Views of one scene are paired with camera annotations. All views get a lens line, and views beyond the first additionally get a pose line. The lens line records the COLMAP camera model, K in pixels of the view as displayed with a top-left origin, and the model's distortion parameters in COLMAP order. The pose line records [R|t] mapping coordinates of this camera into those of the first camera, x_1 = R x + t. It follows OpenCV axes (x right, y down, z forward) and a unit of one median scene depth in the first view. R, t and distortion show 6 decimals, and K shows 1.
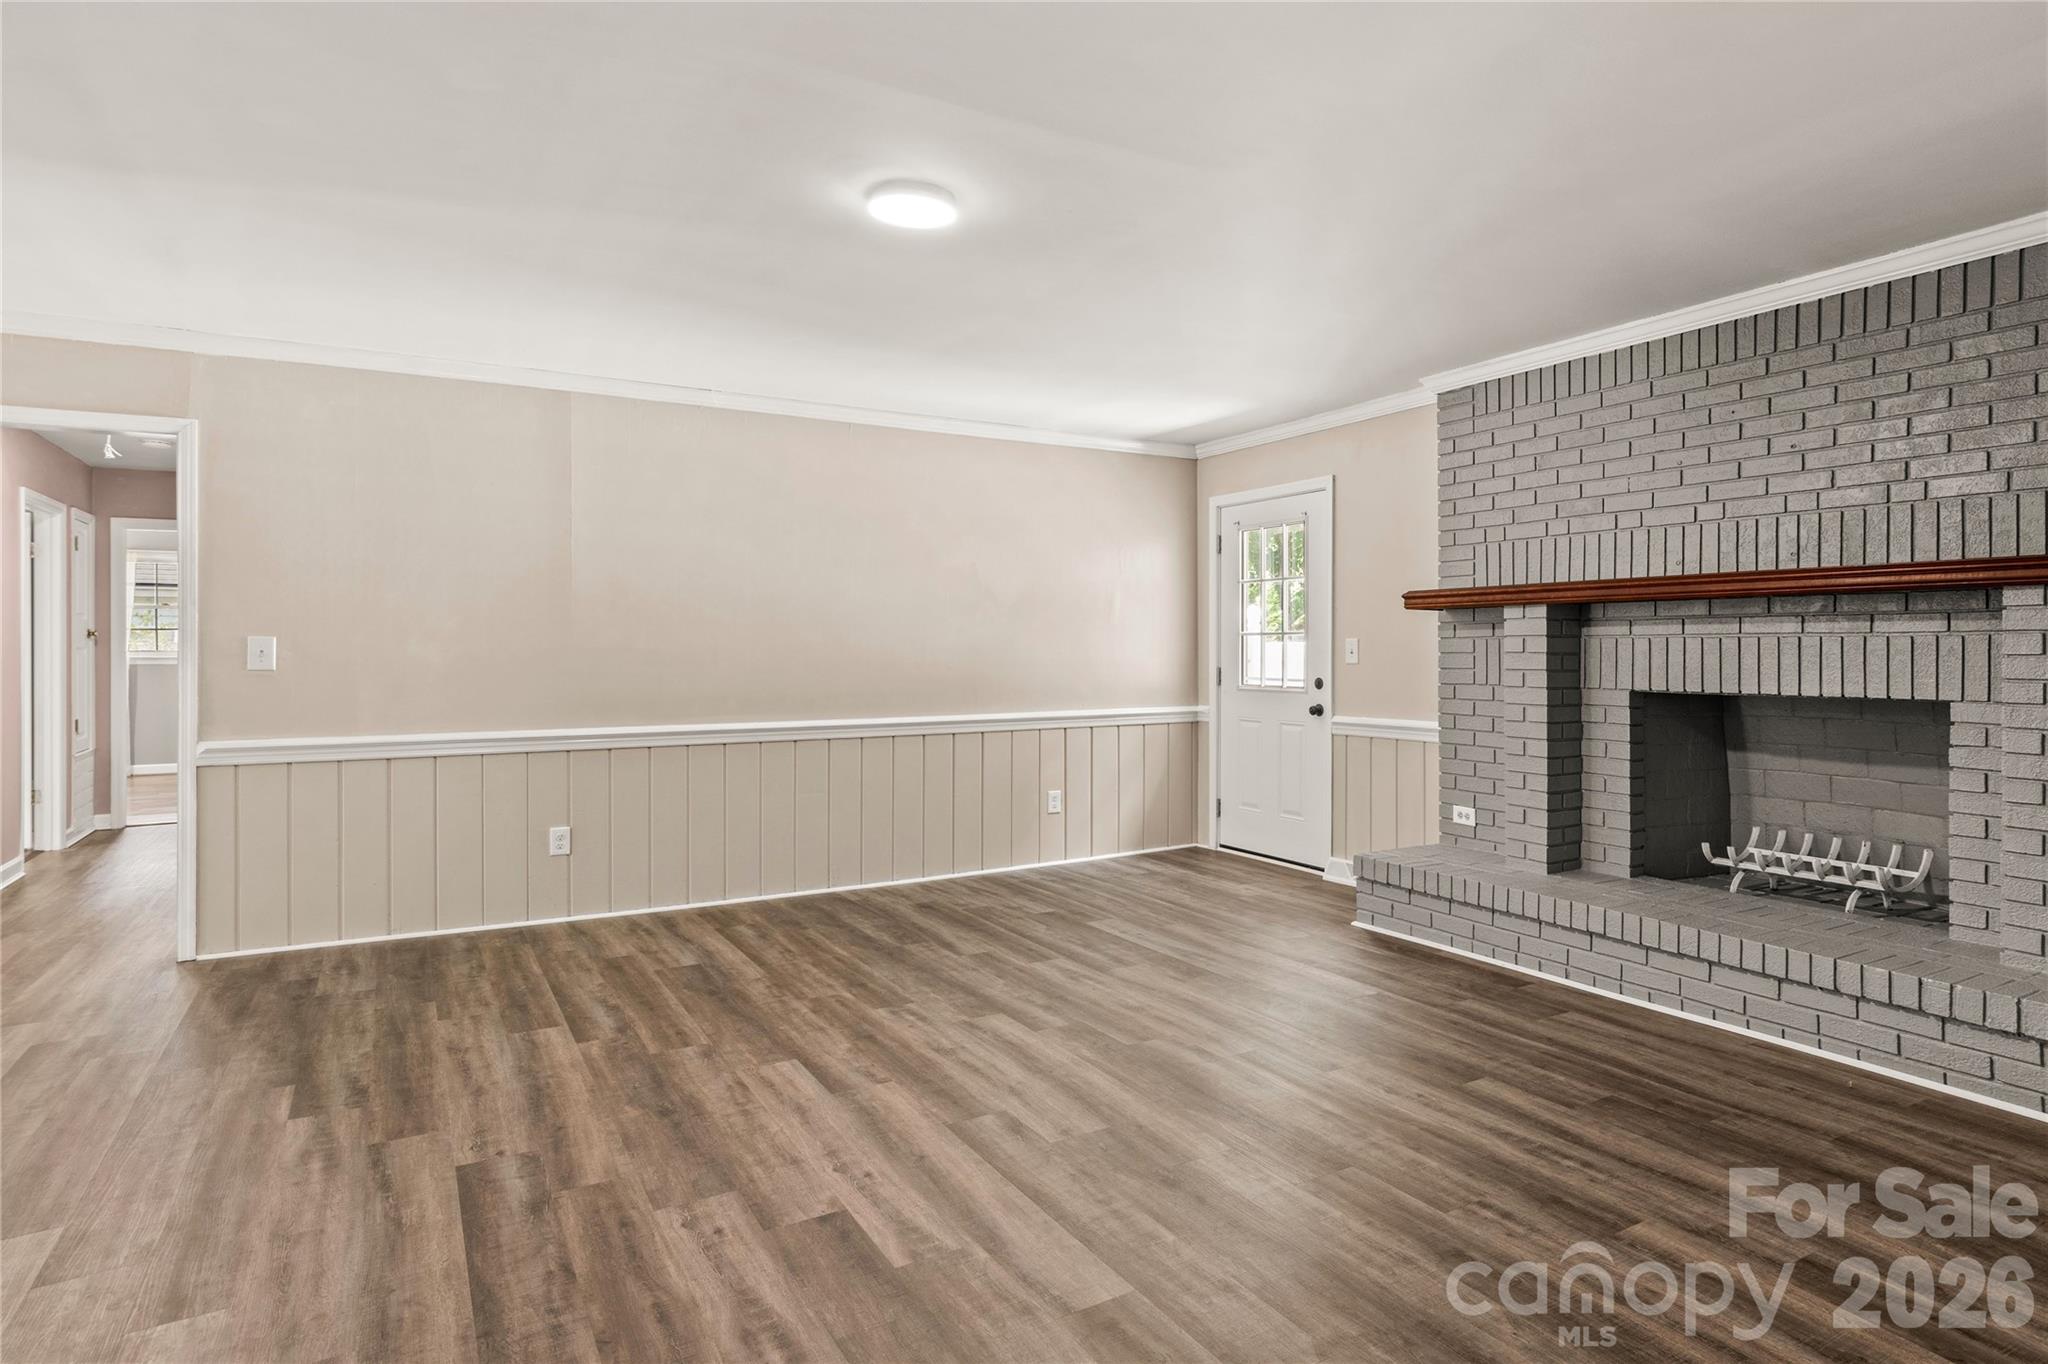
lens RADIAL K [[1085.9, 0, 1026.1], [0, 1085.9, 672.3], [0, 0, 1]] dist [0.019635, -0.000711]
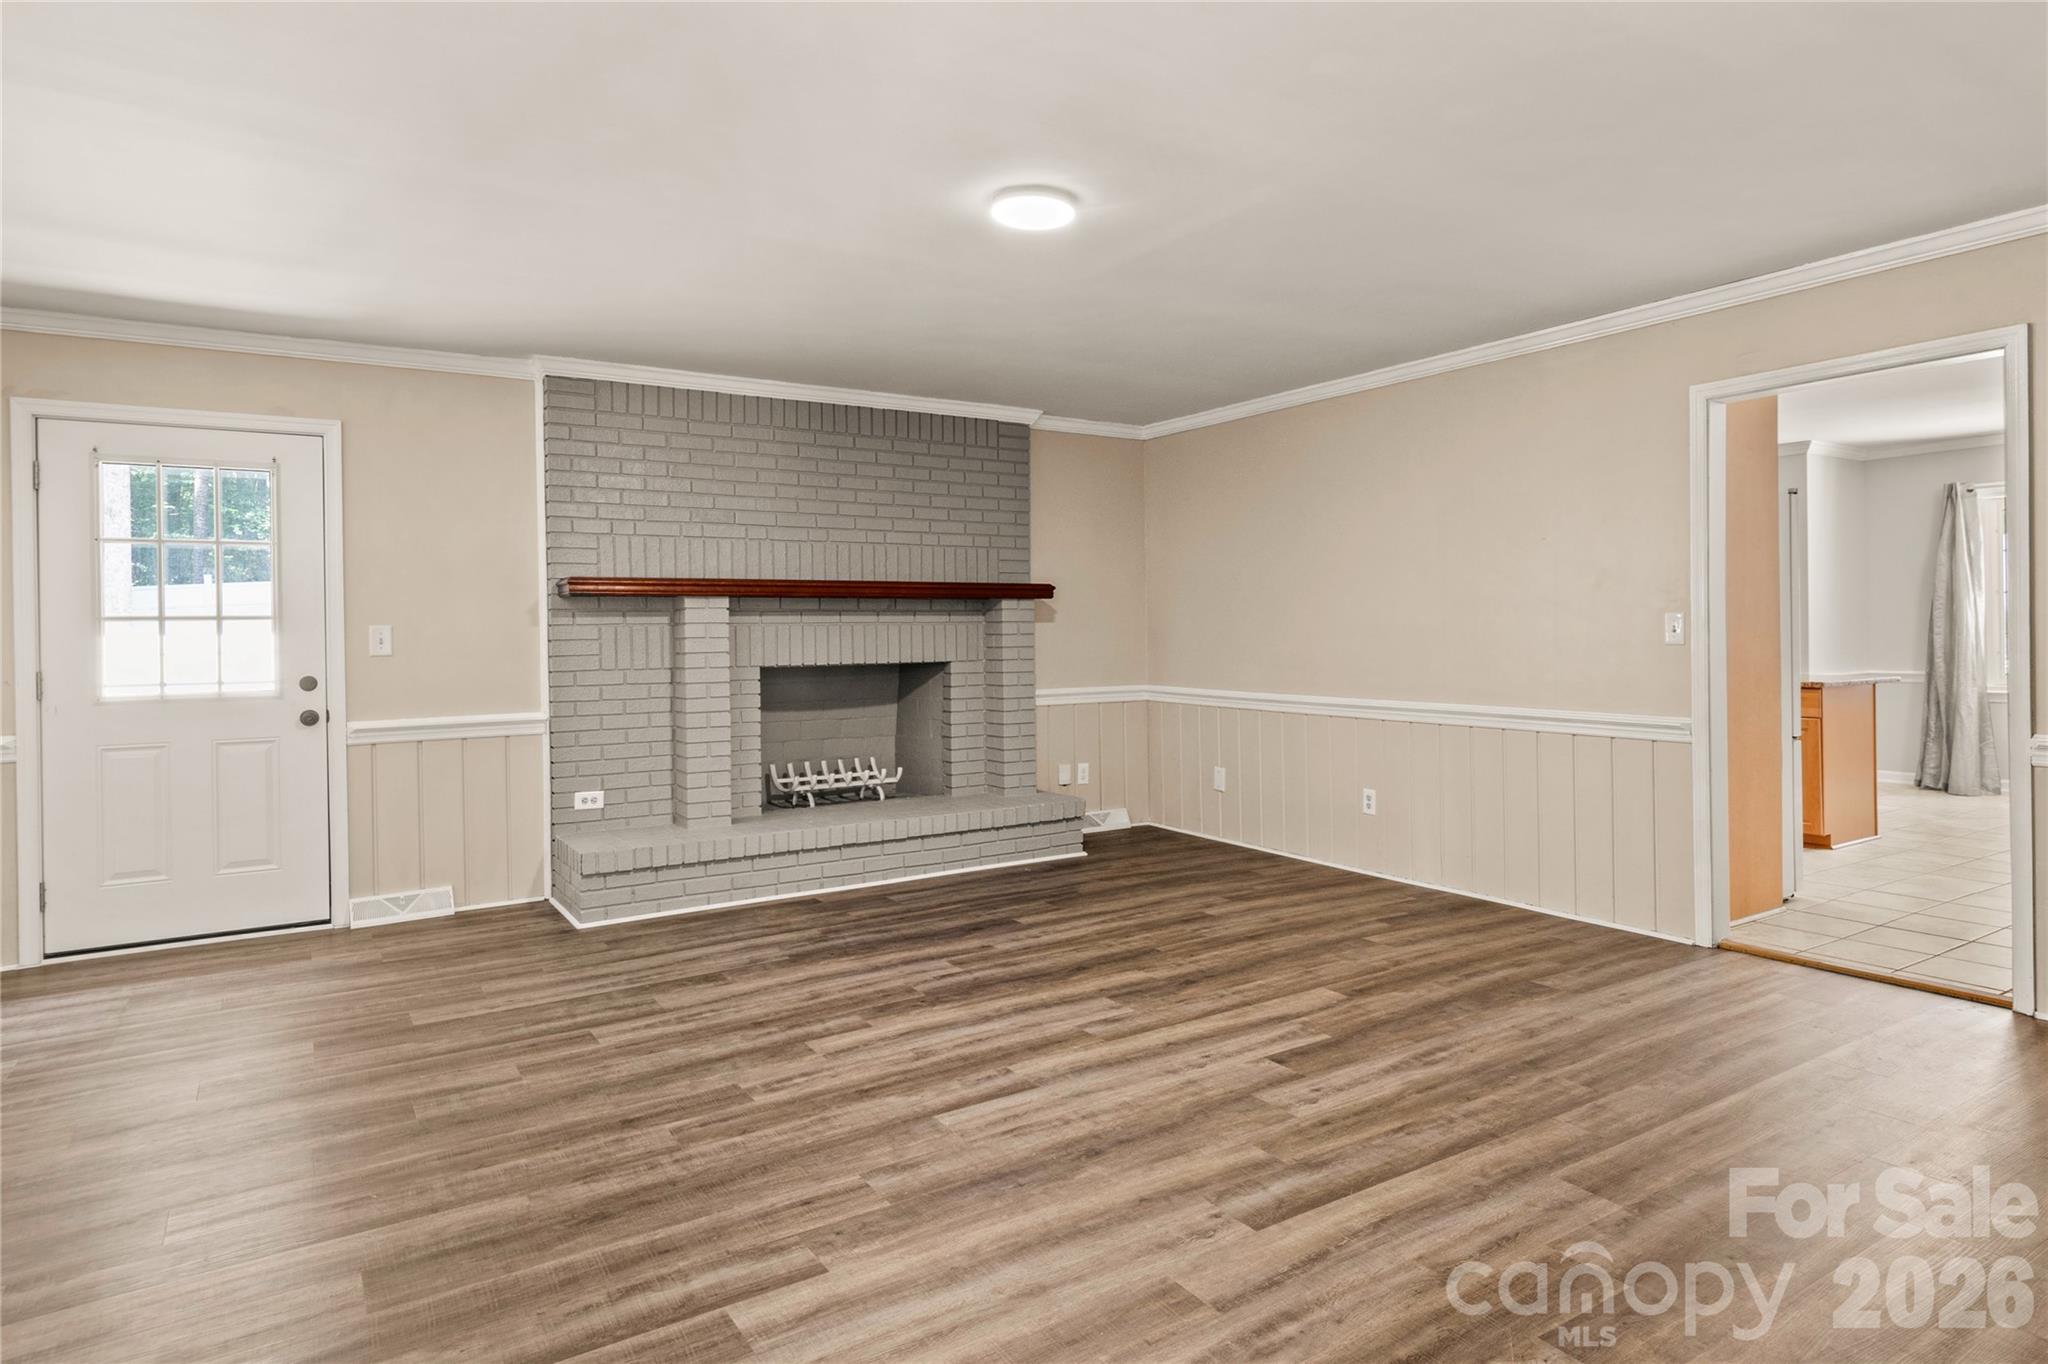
lens RADIAL K [[1150.6, 0, 1115.0], [0, 1150.6, 642.0], [0, 0, 1]] dist [0.002994, -0.000274]
pose [[-0.054038, -0.005840, 0.998522, -1.027122], [0.033726, 0.999402, 0.007670, -0.010852], [-0.997969, 0.034090, -0.053808, 0.836126]]
